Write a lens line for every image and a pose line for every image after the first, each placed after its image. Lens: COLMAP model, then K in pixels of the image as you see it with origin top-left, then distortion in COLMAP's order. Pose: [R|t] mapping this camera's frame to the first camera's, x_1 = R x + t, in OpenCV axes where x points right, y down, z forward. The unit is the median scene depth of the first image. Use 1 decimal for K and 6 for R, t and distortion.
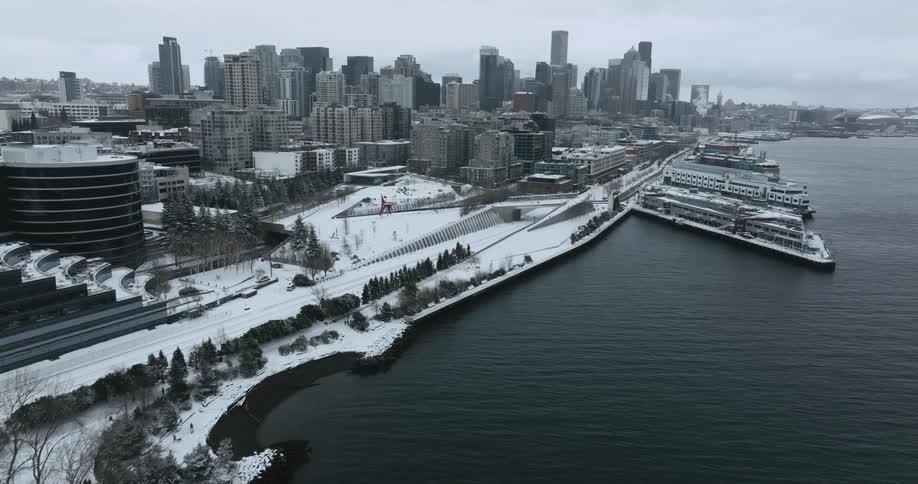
lens RADIAL K [[658.6, 0, 463.4], [0, 658.6, 241.3], [0, 0, 1]] dist [0.021700, -0.000771]
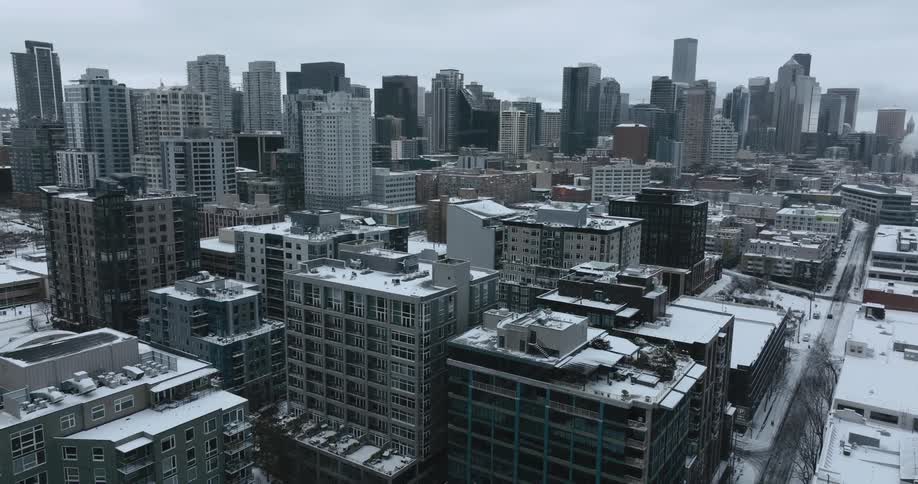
lens RADIAL K [[658.6, 0, 463.4], [0, 658.6, 241.3], [0, 0, 1]] dist [0.021700, -0.000771]
pose [[0.986502, 0.020520, -0.162460, 0.032750], [-0.027387, 0.998818, -0.040144, -0.071417], [0.161445, 0.044051, 0.985898, 0.303017]]
